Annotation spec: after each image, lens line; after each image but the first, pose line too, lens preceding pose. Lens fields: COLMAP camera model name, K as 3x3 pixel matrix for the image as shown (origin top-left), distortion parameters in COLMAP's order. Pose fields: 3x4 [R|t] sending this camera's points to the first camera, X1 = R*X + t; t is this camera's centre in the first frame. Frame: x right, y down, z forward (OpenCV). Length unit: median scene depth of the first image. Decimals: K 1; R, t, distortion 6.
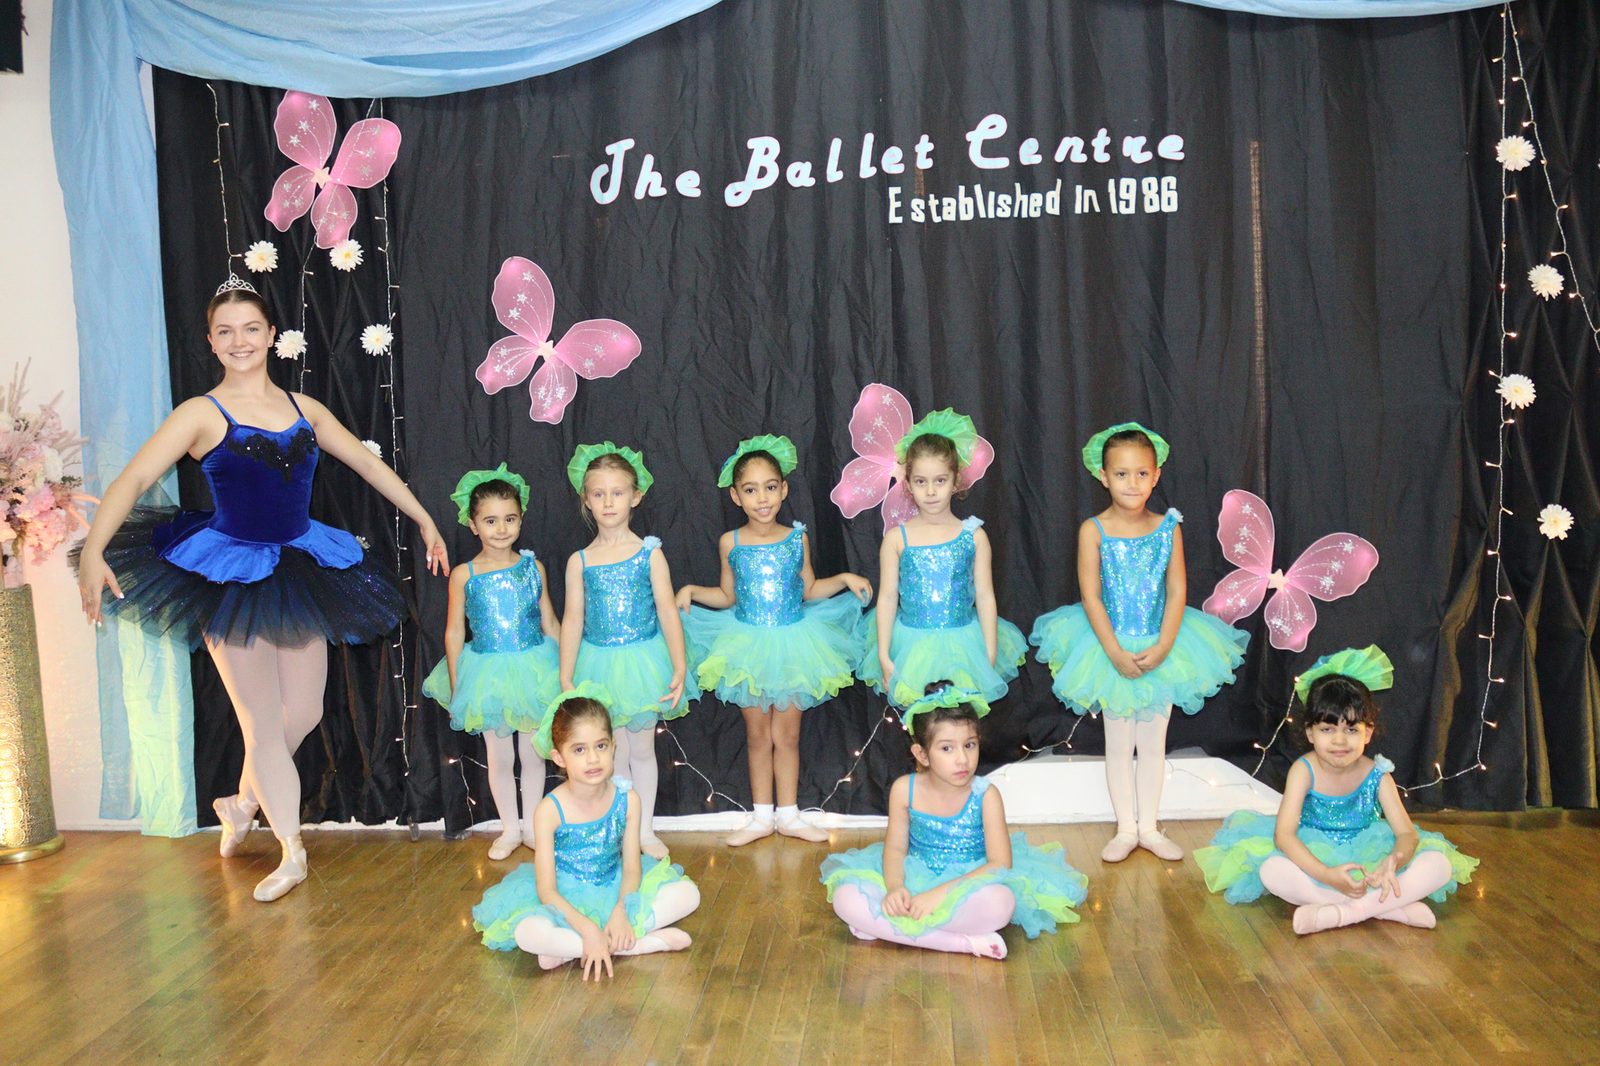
lens RADIAL K [[1325.6, 0, 799.3], [0, 1325.6, 534.3], [0, 0, 1]] dist [-0.157725, 0.139373]
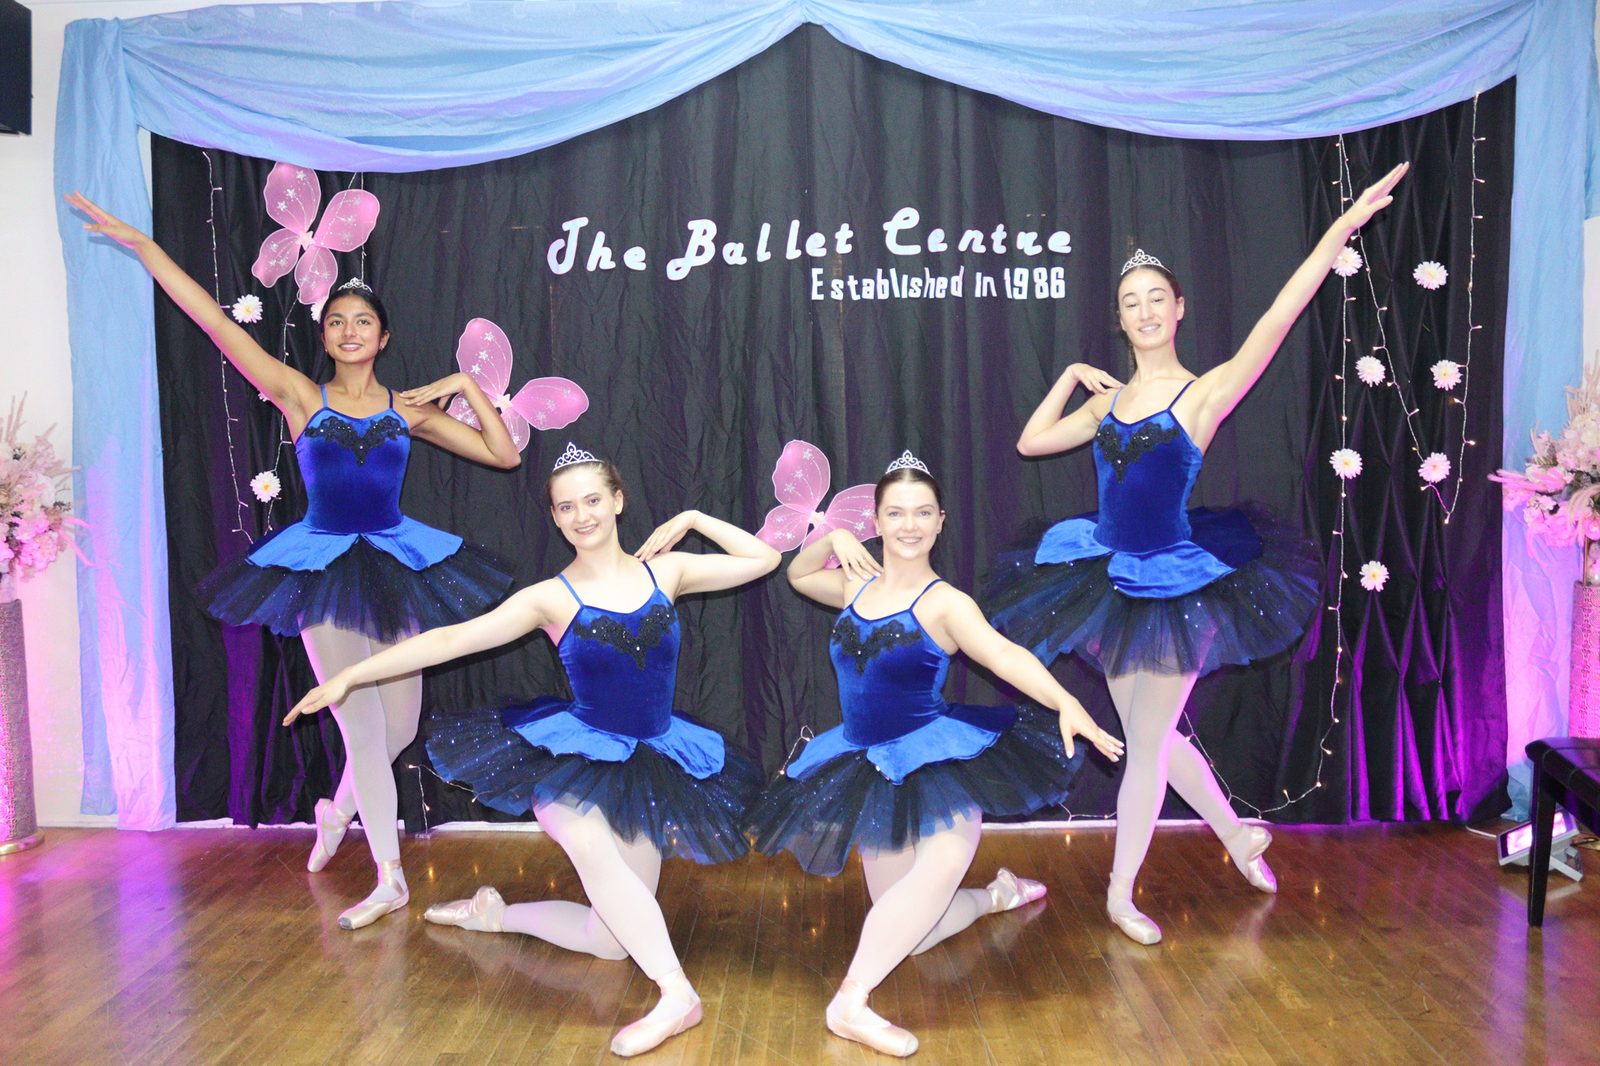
lens RADIAL K [[1327.7, 0, 800.6], [0, 1327.7, 534.7], [0, 0, 1]] dist [-0.158723, 0.142744]
pose [[0.997753, 0.024243, 0.062459, -0.007096], [-0.023231, 0.999588, -0.016880, -0.013792], [-0.062842, 0.015391, 0.997905, -0.138435]]
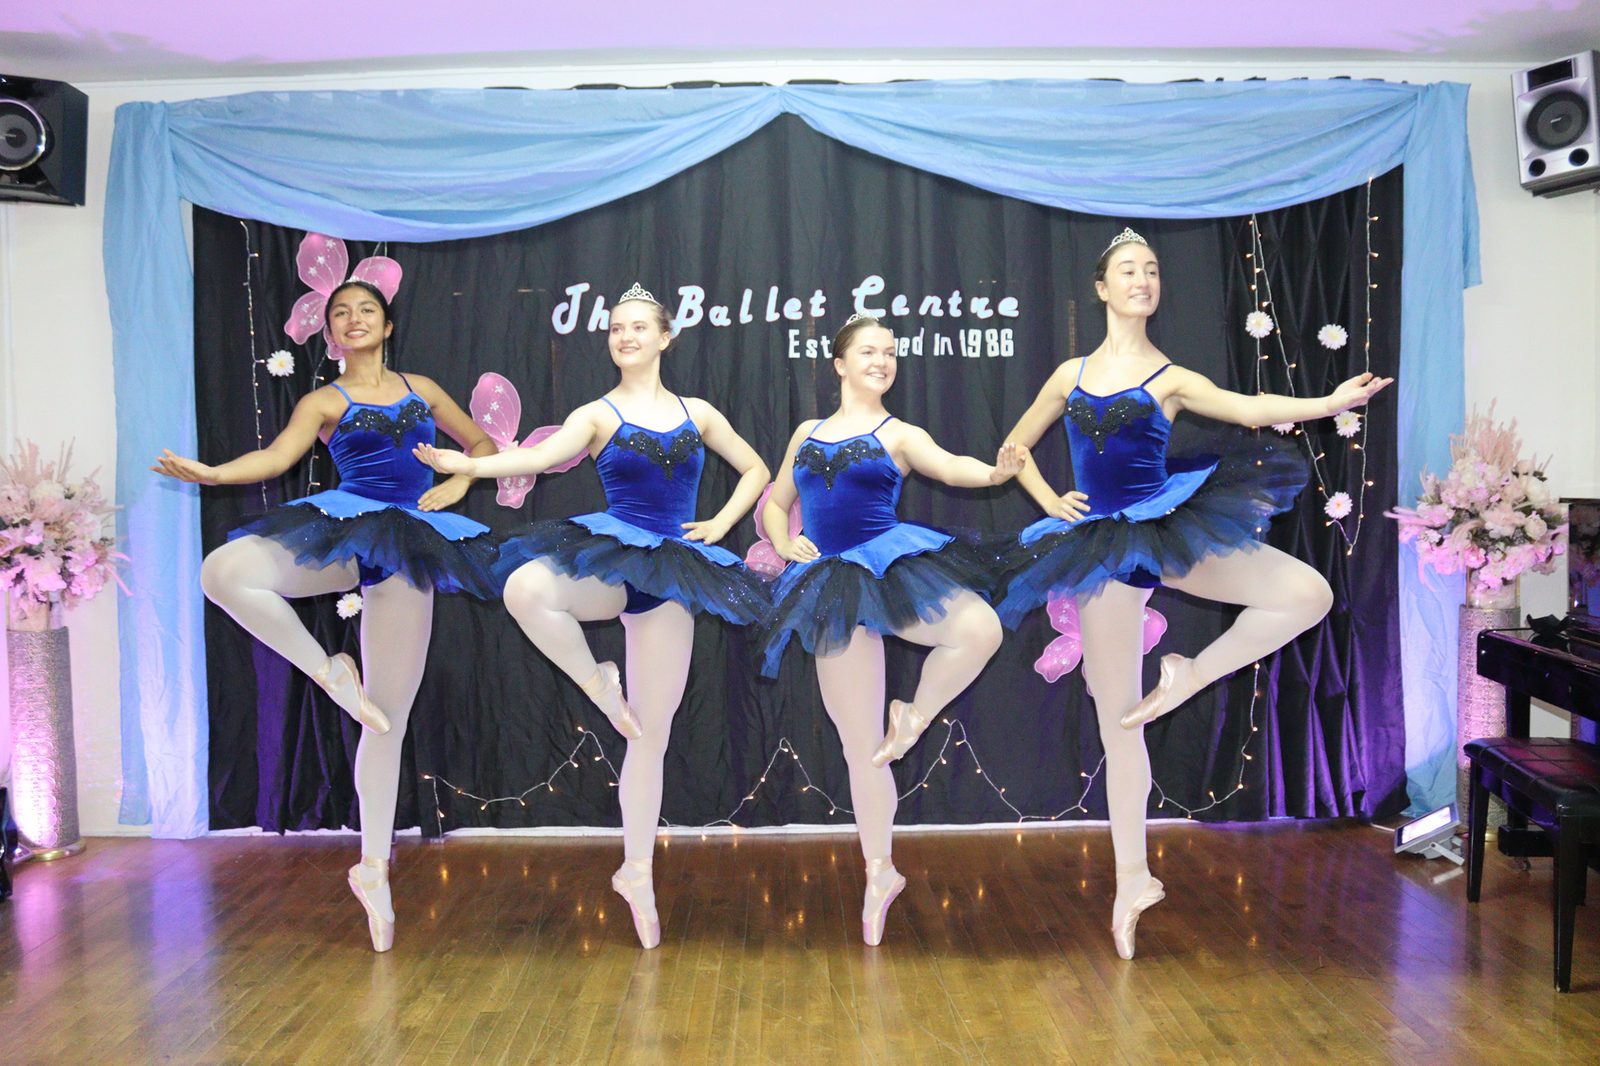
lens RADIAL K [[1321.7, 0, 804.2], [0, 1321.7, 531.5], [0, 0, 1]] dist [-0.157791, 0.137664]
pose [[0.994951, 0.024469, 0.097338, -0.036509], [-0.019988, 0.998707, -0.046746, -0.008017], [-0.098356, 0.044565, 0.994153, -0.268549]]
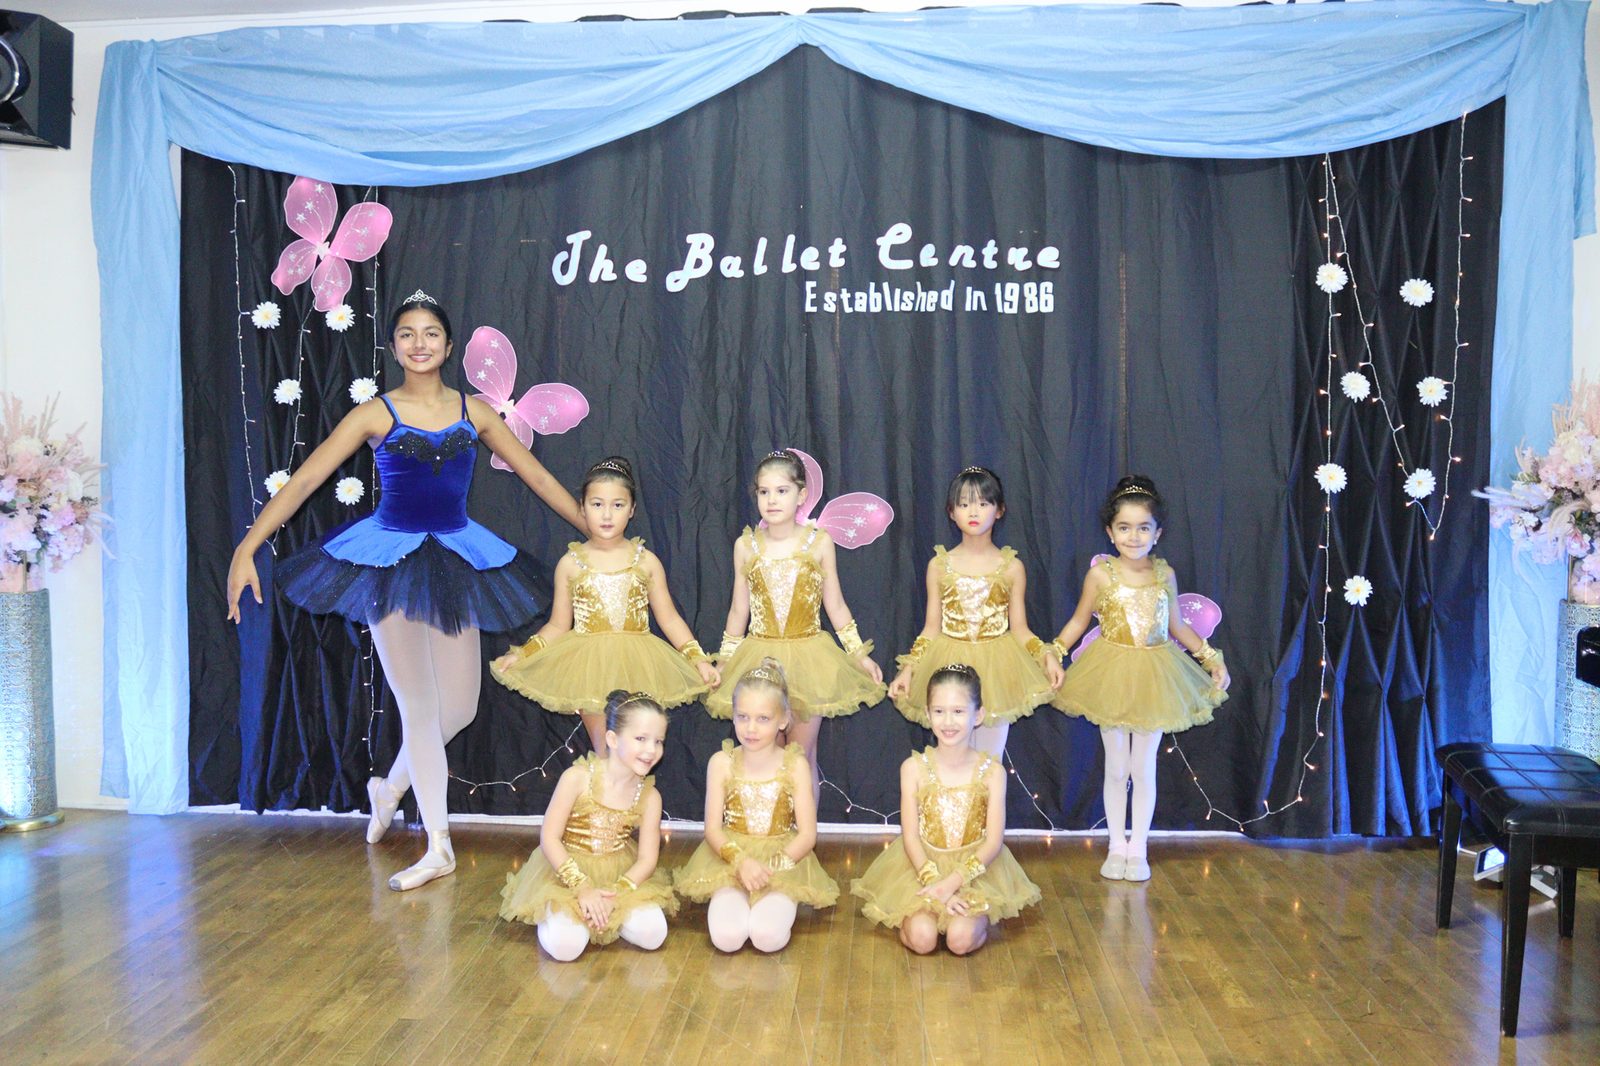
lens RADIAL K [[1327.7, 0, 800.6], [0, 1327.7, 534.7], [0, 0, 1]] dist [-0.158723, 0.142744]
pose [[0.998958, 0.042932, 0.015510, 0.054661], [-0.042335, 0.998421, -0.036927, 0.004608], [-0.017071, 0.036232, 0.999198, -0.168368]]
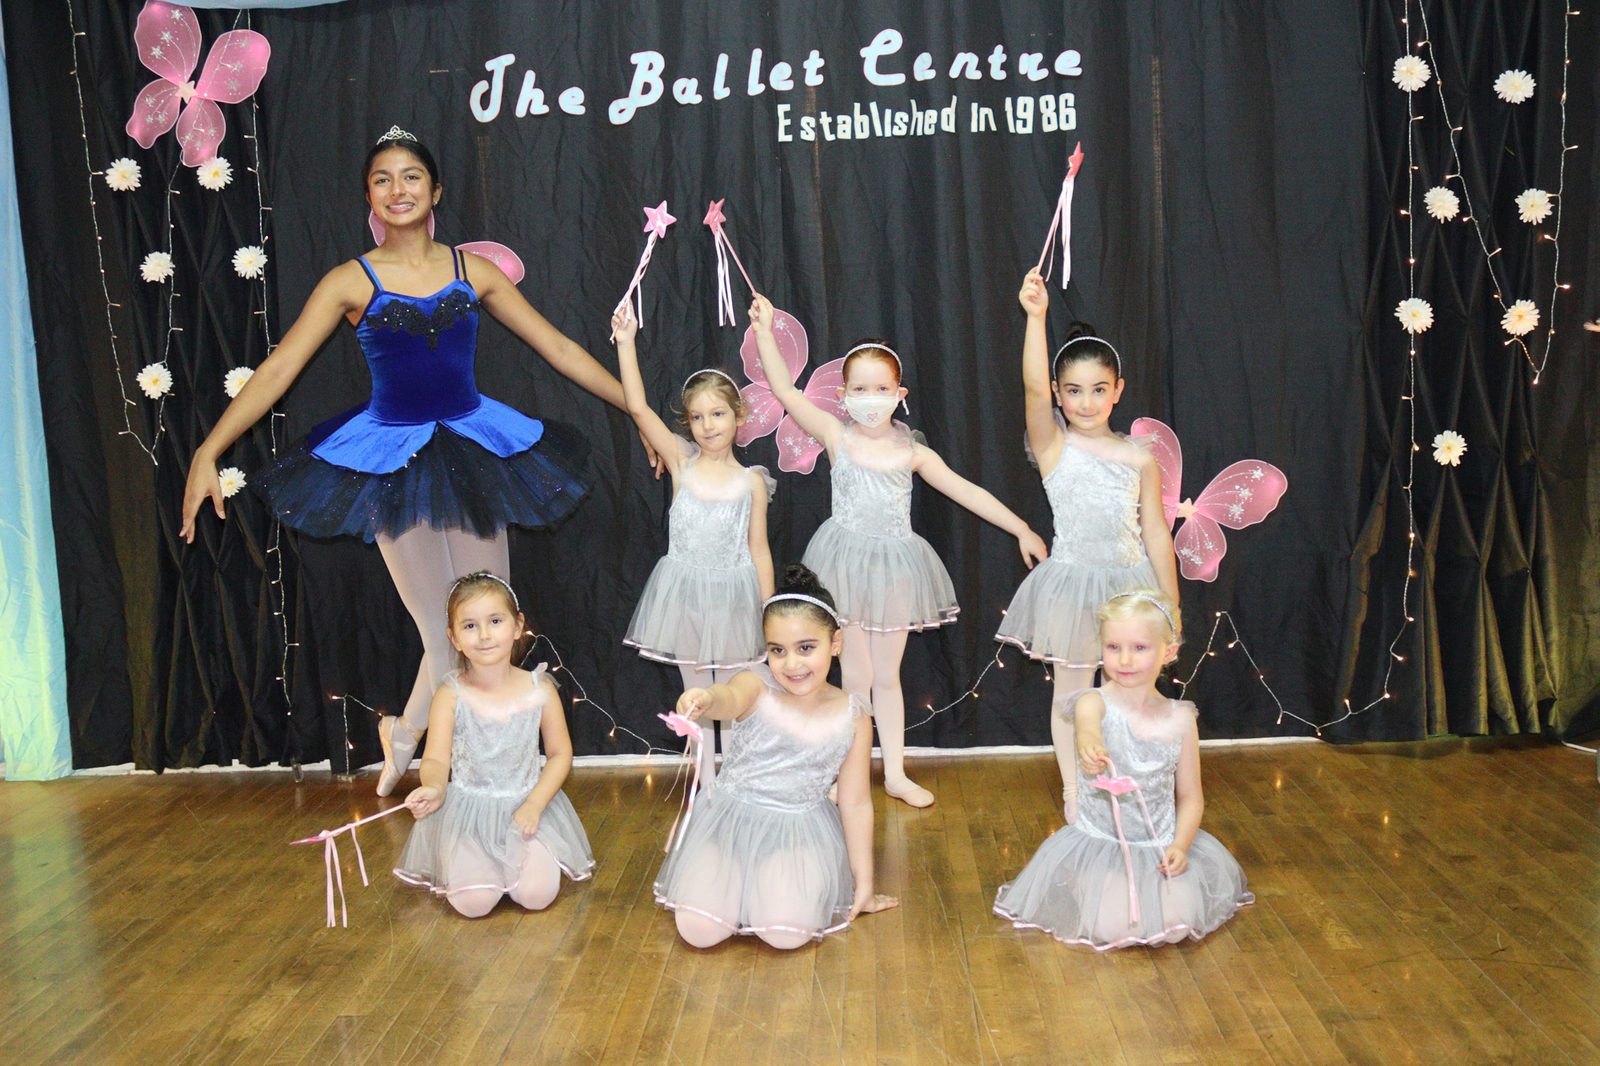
lens RADIAL K [[1488.5, 0, 800.9], [0, 1488.5, 529.7], [0, 0, 1]] dist [-0.140715, 0.141322]
pose [[0.999211, -0.005065, 0.039385, 0.040778], [0.003618, 0.999319, 0.036724, 0.009747], [-0.039545, -0.036553, 0.998549, -0.101493]]
